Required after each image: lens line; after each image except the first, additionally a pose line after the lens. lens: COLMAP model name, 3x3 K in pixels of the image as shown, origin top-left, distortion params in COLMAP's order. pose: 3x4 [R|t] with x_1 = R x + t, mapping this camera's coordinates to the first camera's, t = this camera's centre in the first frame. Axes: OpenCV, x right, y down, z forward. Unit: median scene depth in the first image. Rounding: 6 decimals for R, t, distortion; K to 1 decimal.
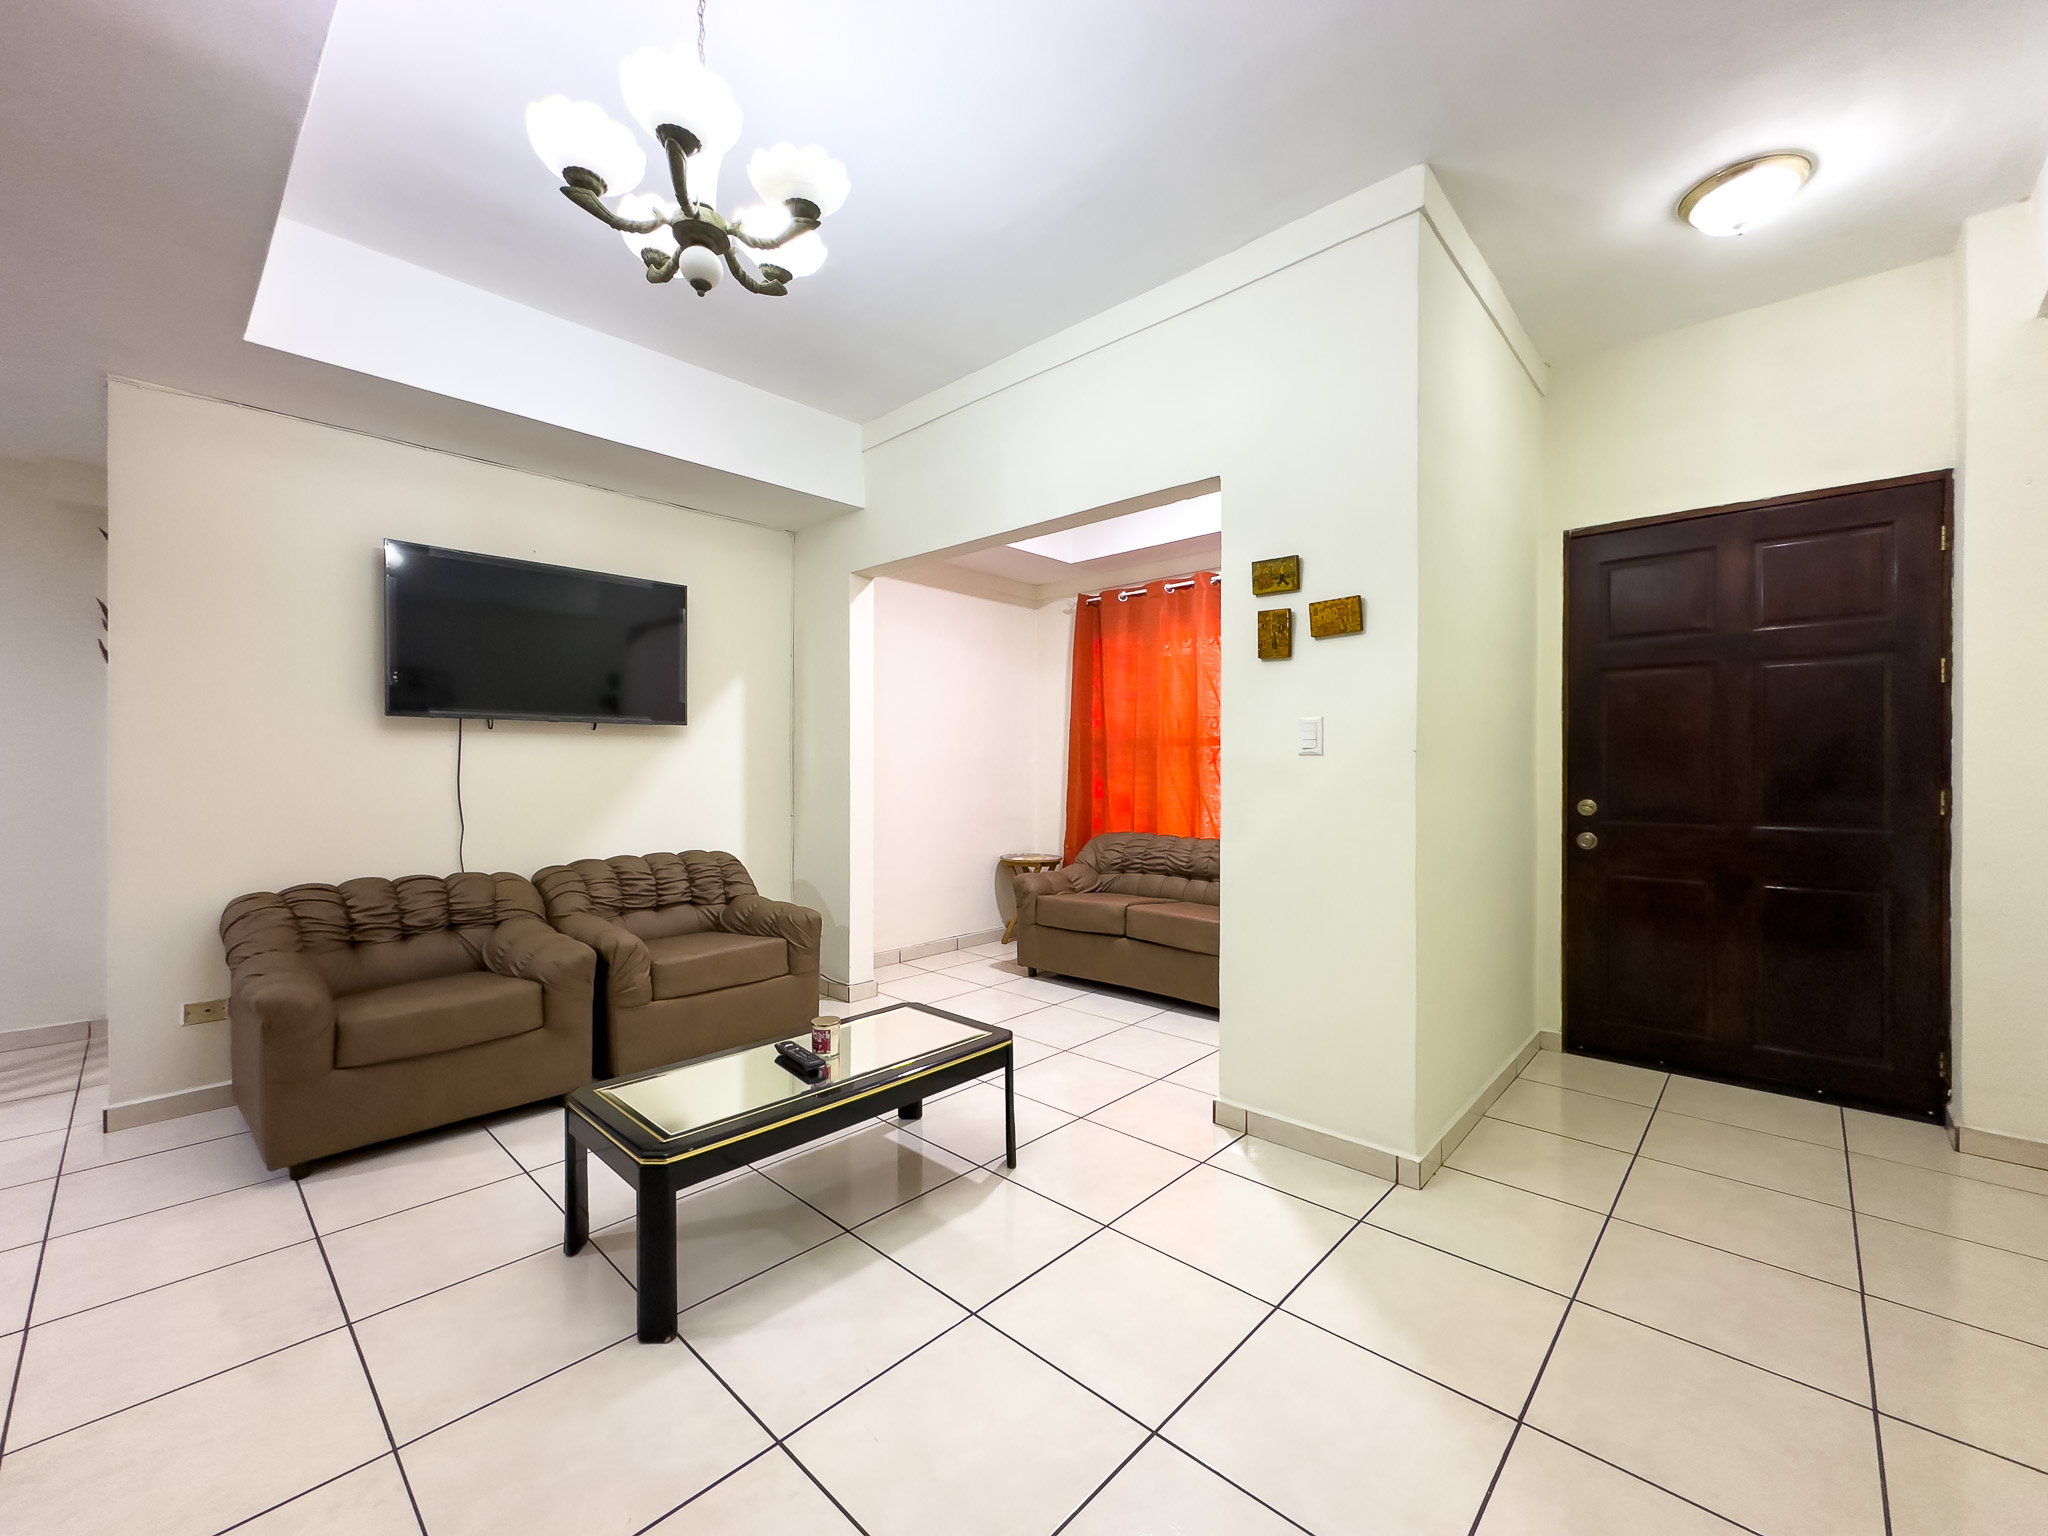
lens RADIAL K [[832.9, 0, 979.2], [0, 832.9, 767.4], [0, 0, 1]] dist [-0.001923, -0.000023]
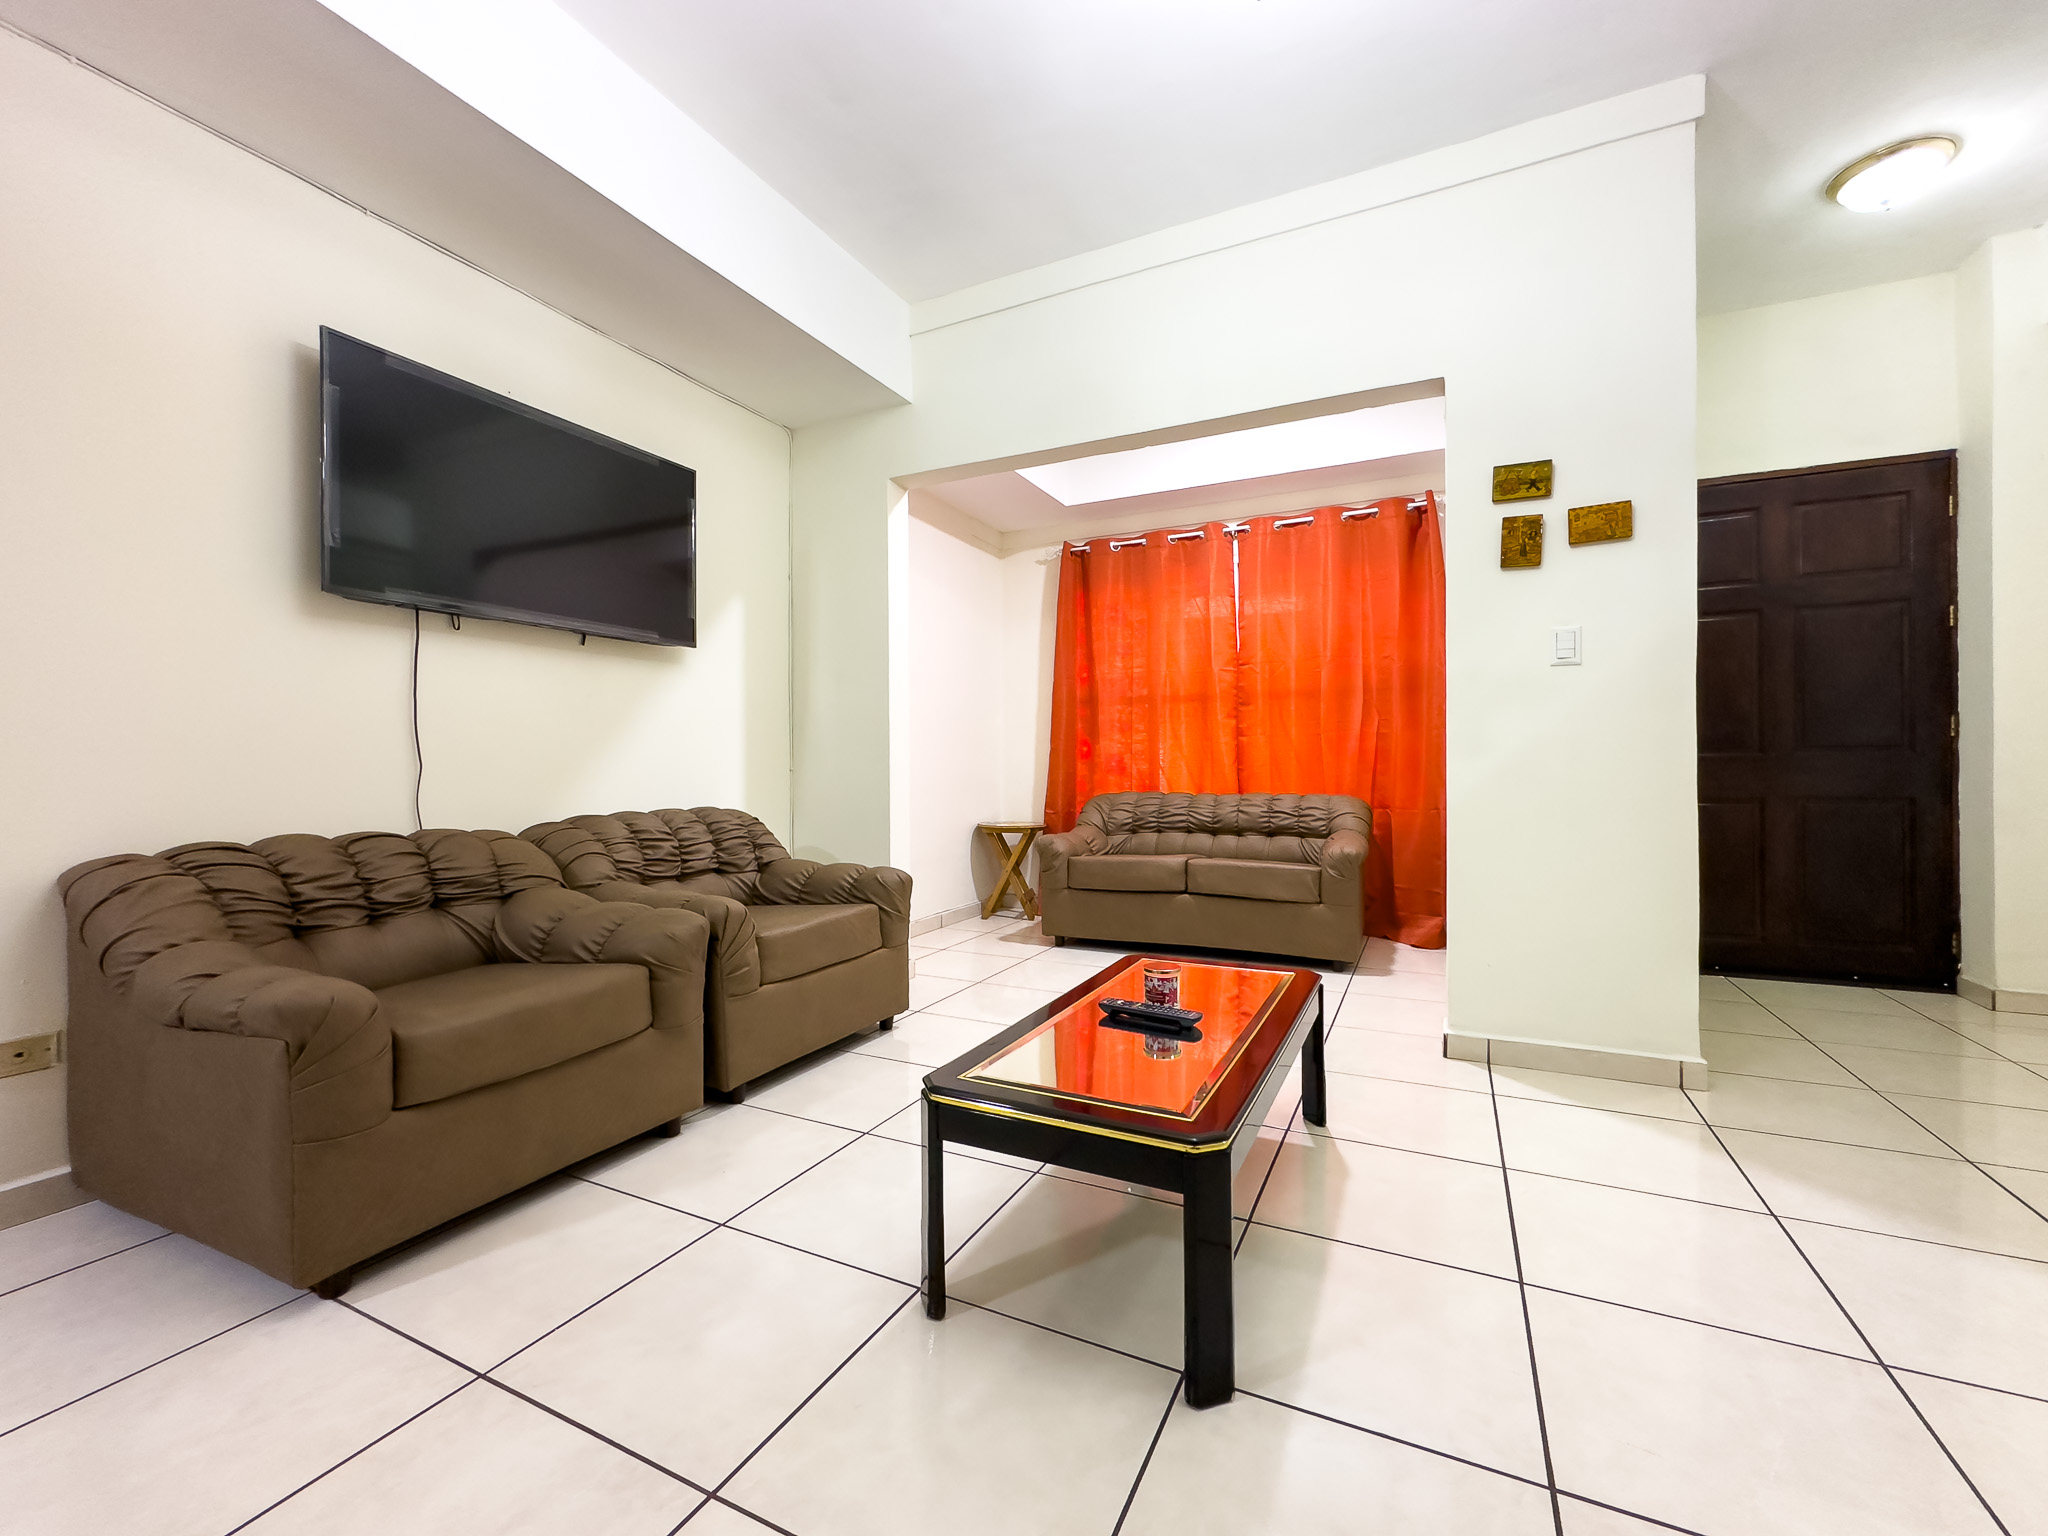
lens RADIAL K [[842.6, 0, 970.2], [0, 842.6, 770.7], [0, 0, 1]] dist [0.000225, -0.000031]
pose [[0.952943, 0.000693, 0.303148, -0.408564], [0.000406, 0.999994, -0.003563, 0.080886], [-0.303149, 0.003518, 0.952937, 0.194711]]
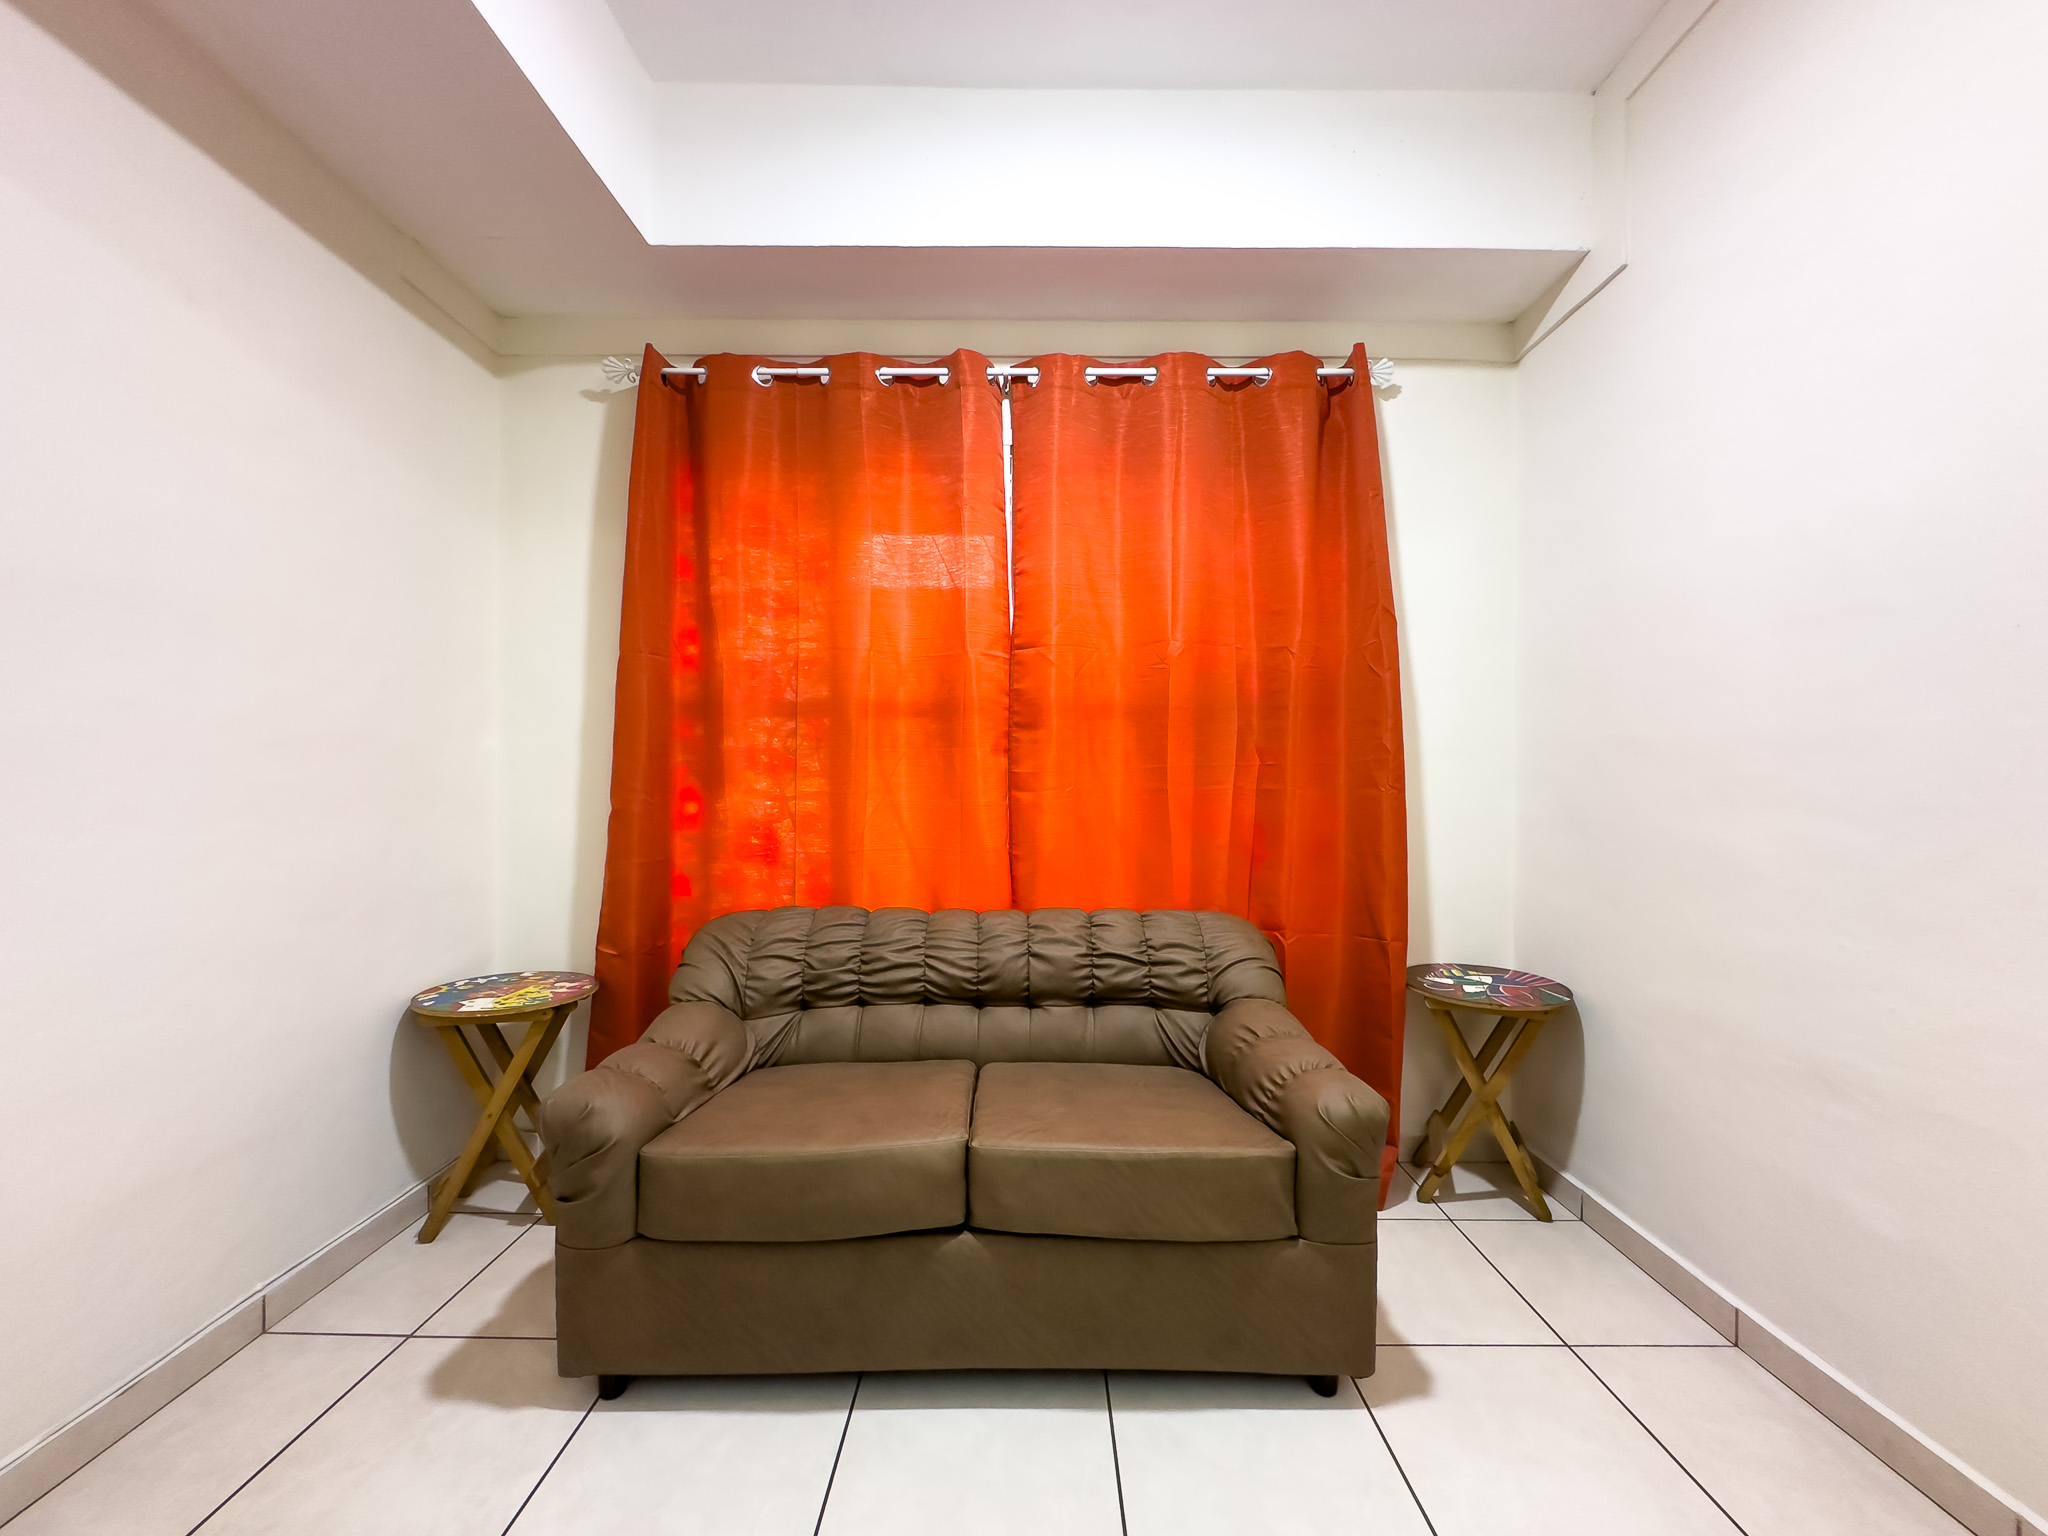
lens RADIAL K [[846.6, 0, 977.6], [0, 846.6, 778.6], [0, 0, 1]] dist [-0.002399, -0.000020]
pose [[0.722745, 0.001616, 0.691113, -0.084509], [-0.005088, 0.999983, 0.002983, 0.011184], [-0.691096, -0.005672, 0.722740, 0.867085]]
